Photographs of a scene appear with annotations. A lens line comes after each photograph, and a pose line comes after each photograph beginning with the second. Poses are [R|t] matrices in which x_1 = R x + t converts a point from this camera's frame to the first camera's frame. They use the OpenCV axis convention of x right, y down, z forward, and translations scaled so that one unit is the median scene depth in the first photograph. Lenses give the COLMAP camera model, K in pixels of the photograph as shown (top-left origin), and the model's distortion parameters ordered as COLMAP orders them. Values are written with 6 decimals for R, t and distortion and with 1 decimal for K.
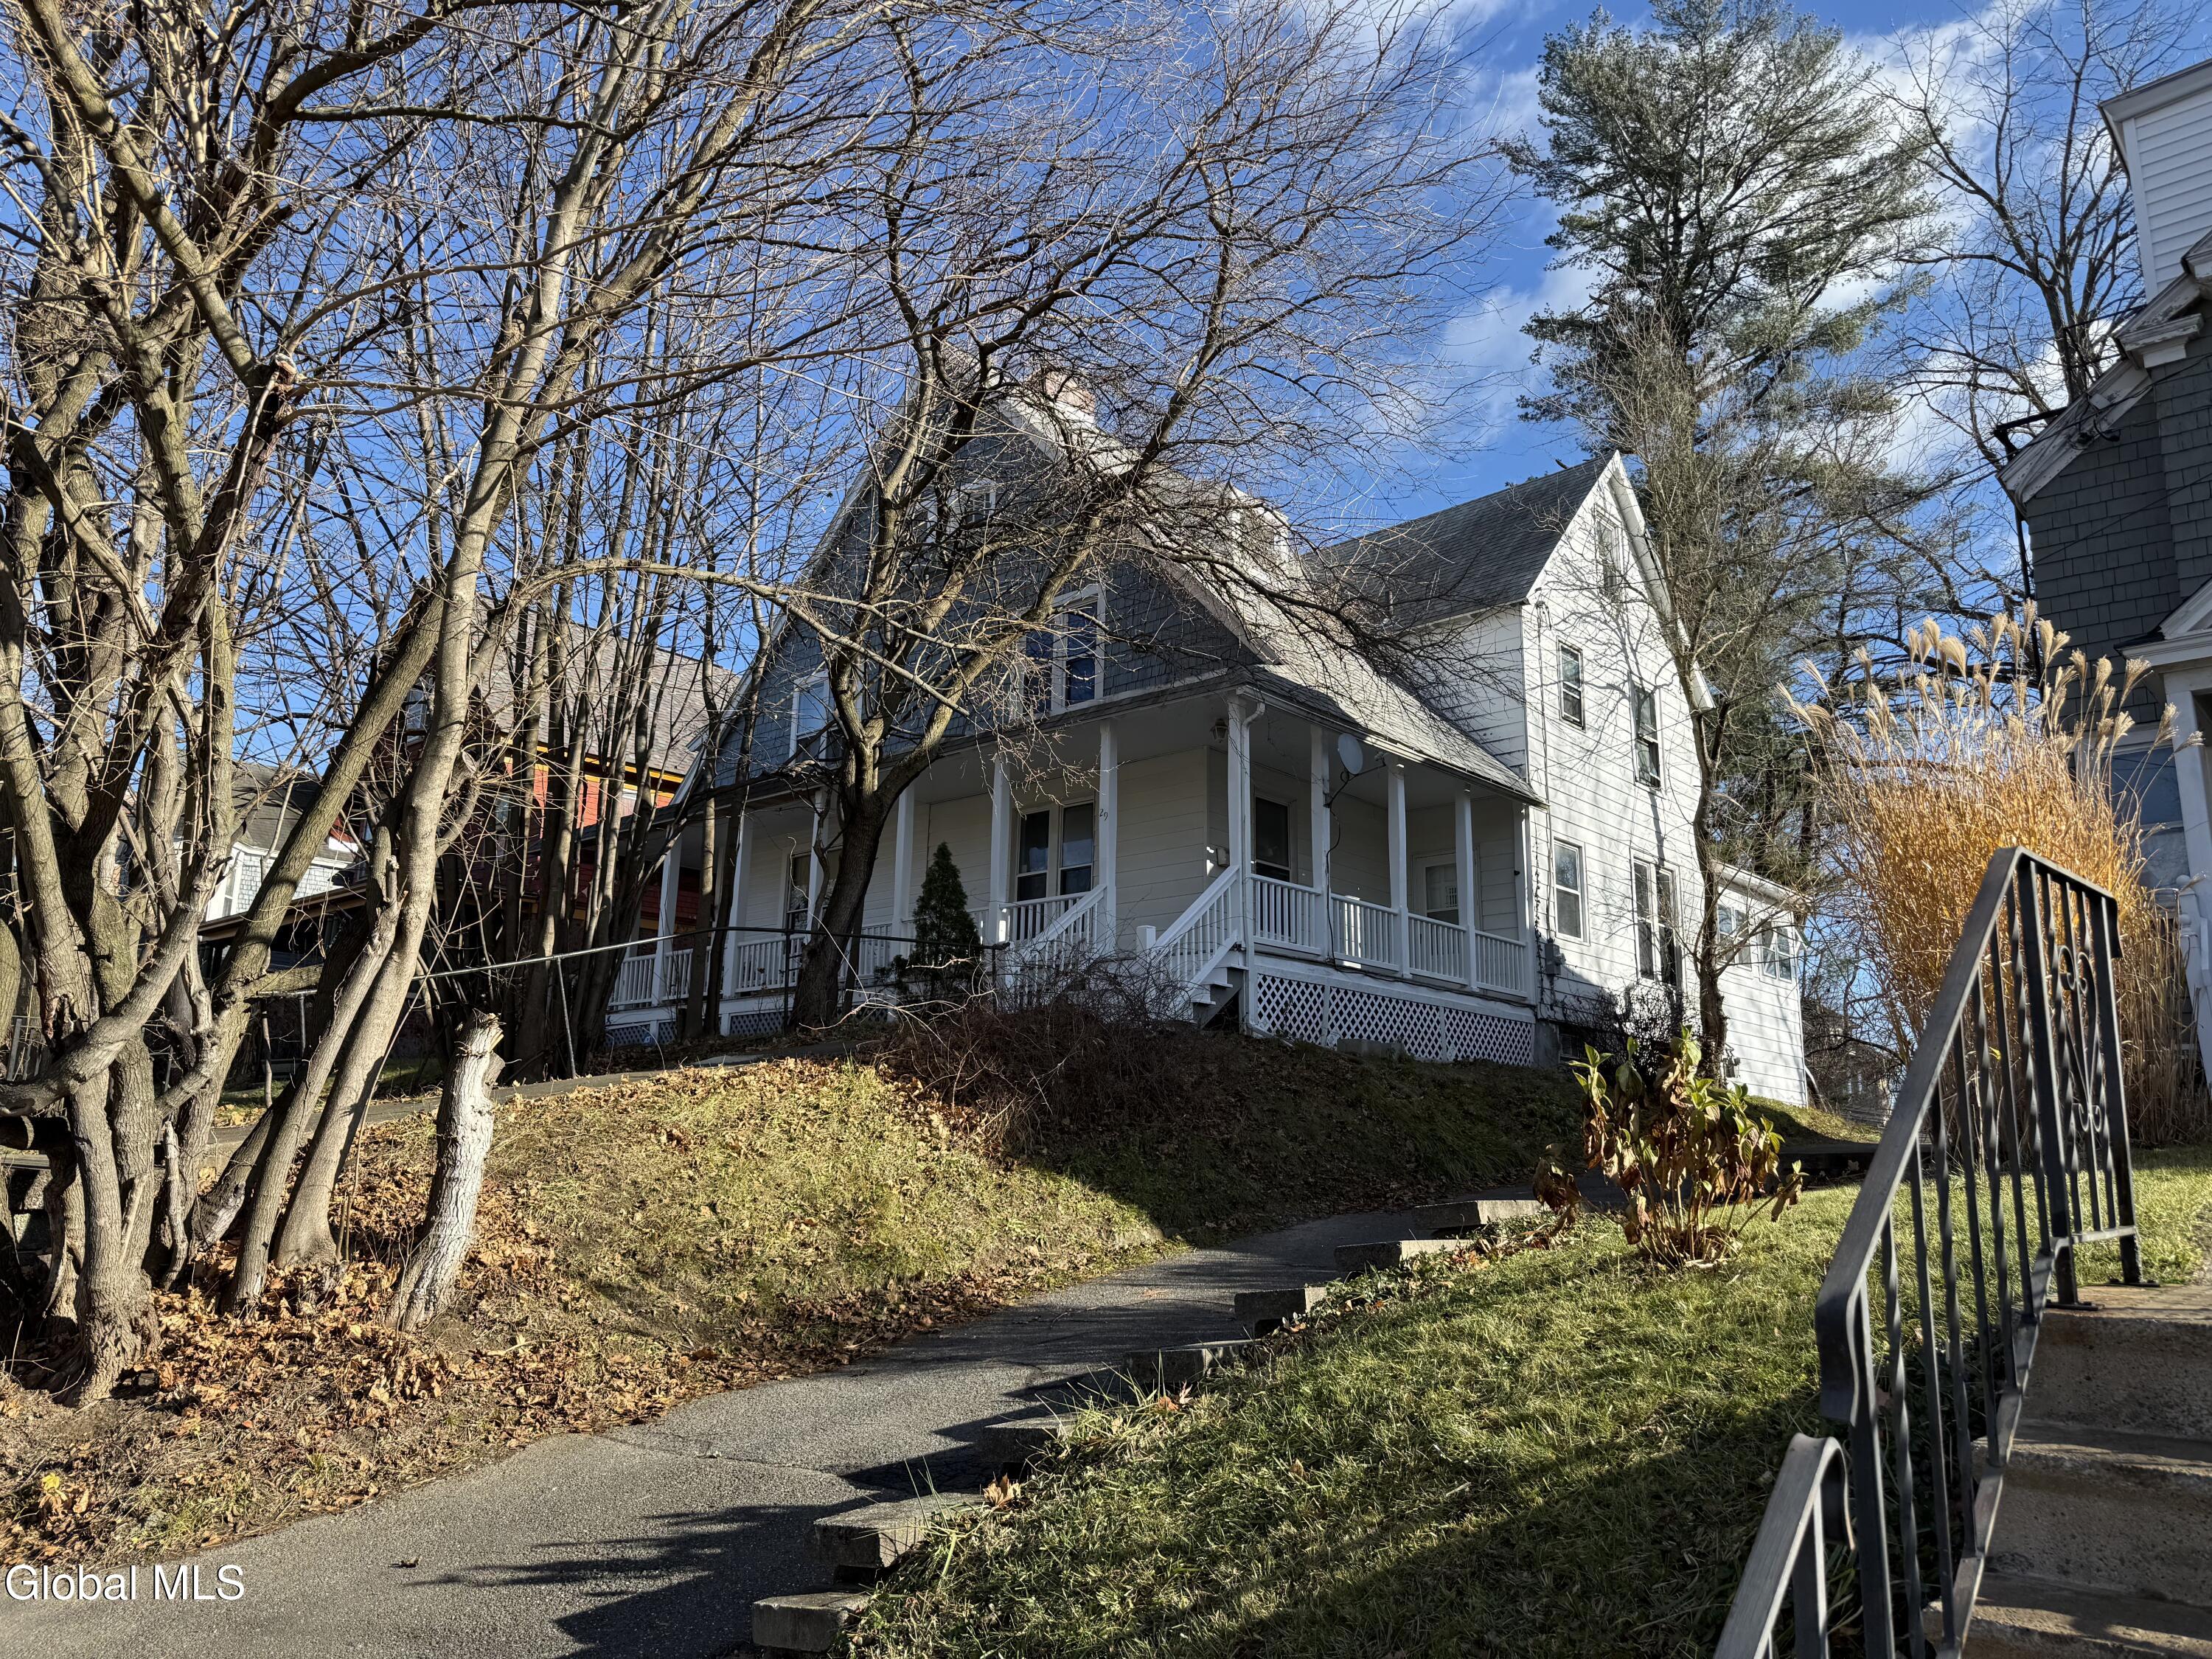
lens RADIAL K [[1486.8, 0, 1106.0], [0, 1486.8, 829.5], [0, 0, 1]] dist [0.101656, -0.107433]
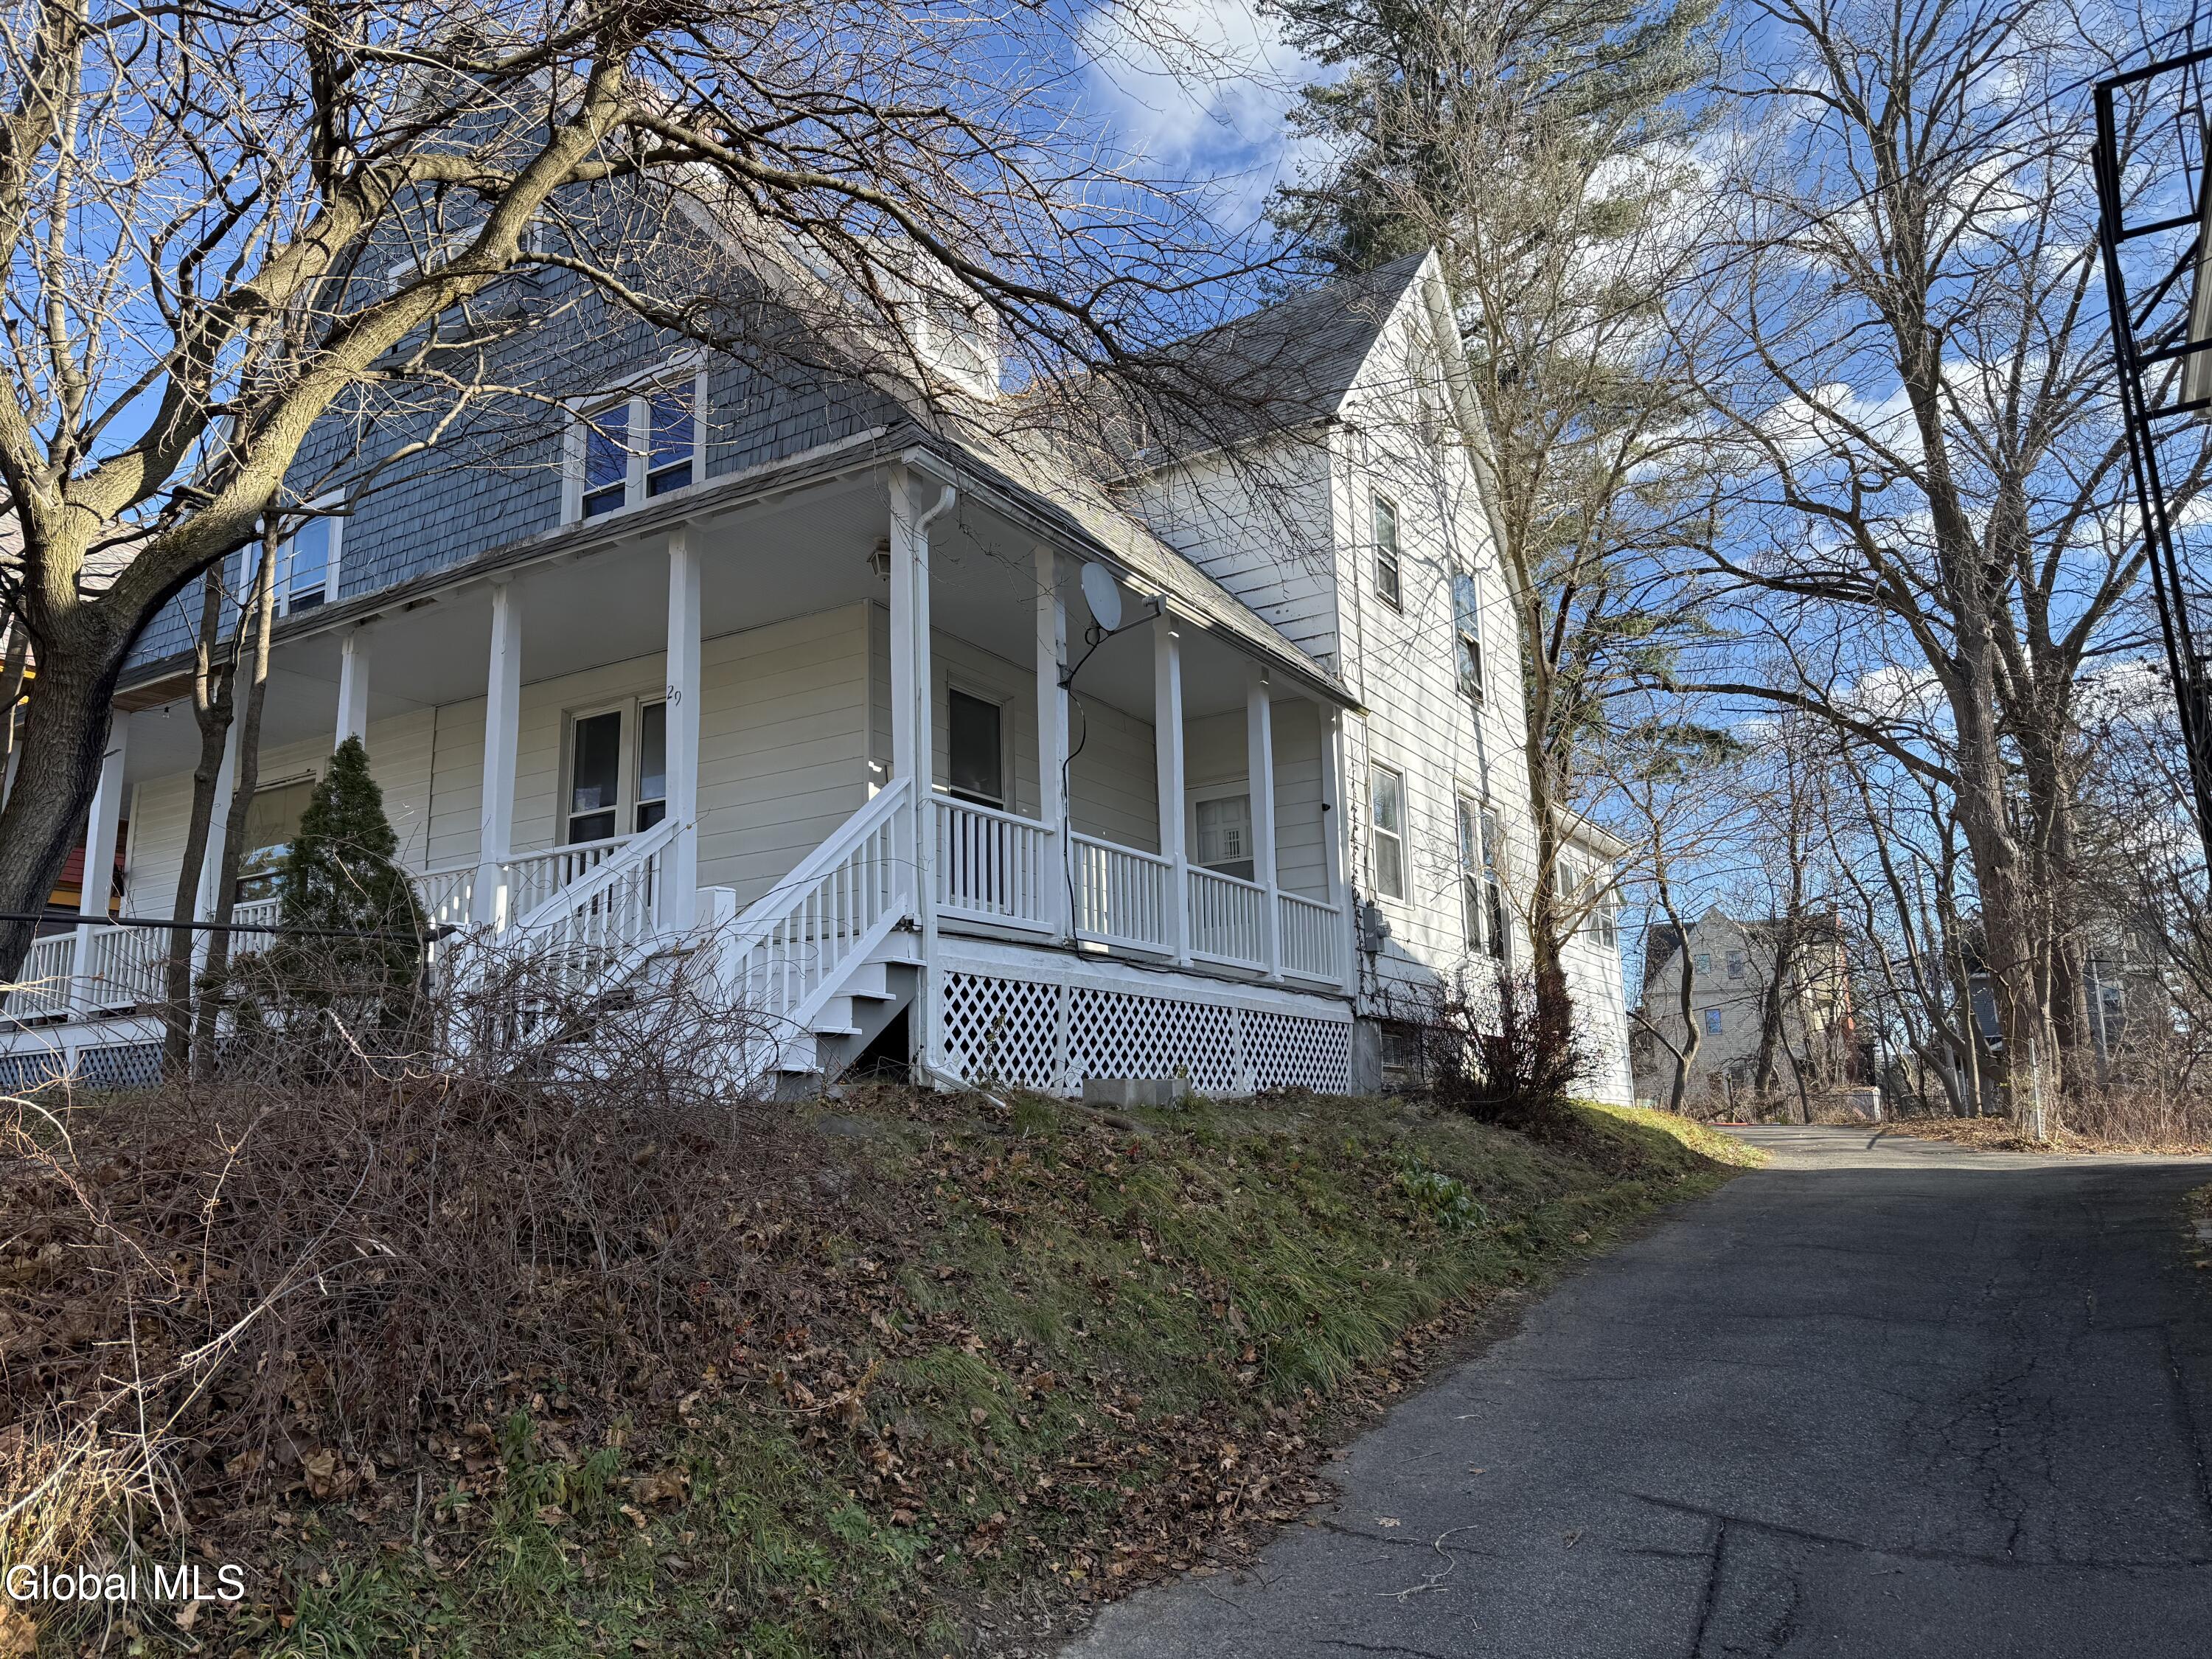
lens RADIAL K [[1486.8, 0, 1106.0], [0, 1486.8, 829.5], [0, 0, 1]] dist [0.101656, -0.107433]
pose [[0.982225, -0.005884, 0.187614, 0.042784], [0.002005, 0.999780, 0.020860, 0.024110], [-0.187695, -0.020113, 0.982021, 0.330540]]
